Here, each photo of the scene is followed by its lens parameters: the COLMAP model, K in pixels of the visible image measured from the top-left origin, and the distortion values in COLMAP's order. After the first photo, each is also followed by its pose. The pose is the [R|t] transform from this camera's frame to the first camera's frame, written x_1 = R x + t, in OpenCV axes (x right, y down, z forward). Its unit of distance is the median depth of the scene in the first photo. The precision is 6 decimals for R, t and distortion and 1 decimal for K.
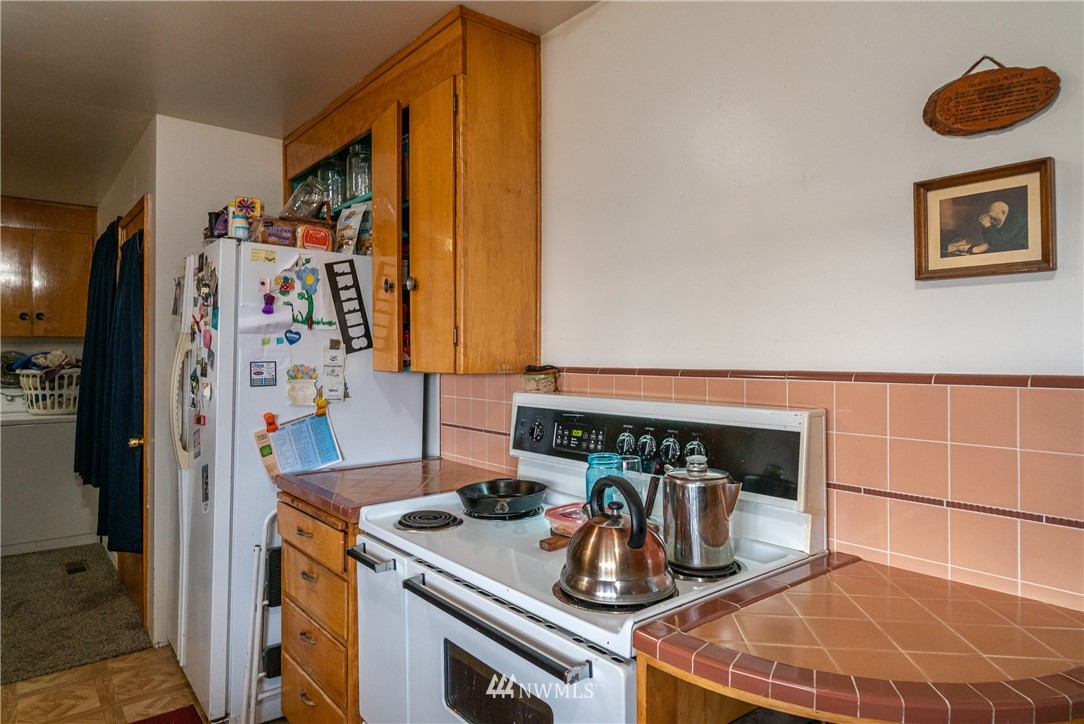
lens RADIAL K [[641.3, 0, 512.6], [0, 641.3, 356.0], [0, 0, 1]] dist [-0.000943, 0.004763]
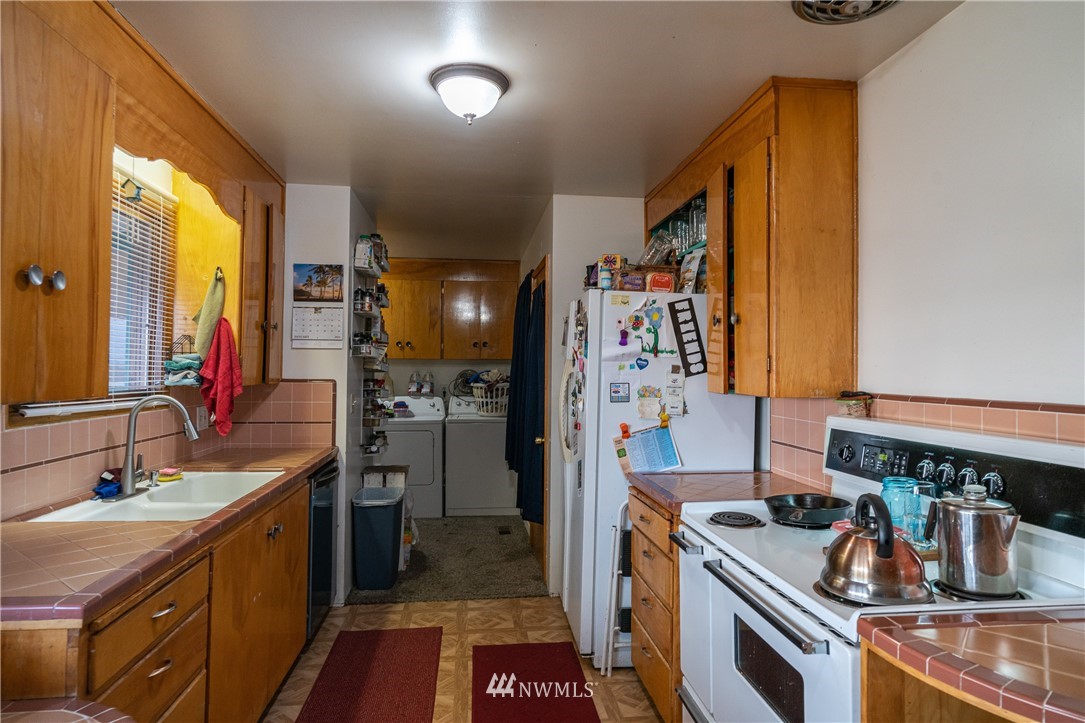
lens RADIAL K [[641.9, 0, 543.4], [0, 641.9, 359.3], [0, 0, 1]] dist [-0.000943, 0.004763]
pose [[0.849916, -0.003395, -0.526908, 0.160194], [-0.004492, 0.999896, -0.013689, -0.020831], [0.526899, 0.014002, 0.849812, -0.172276]]
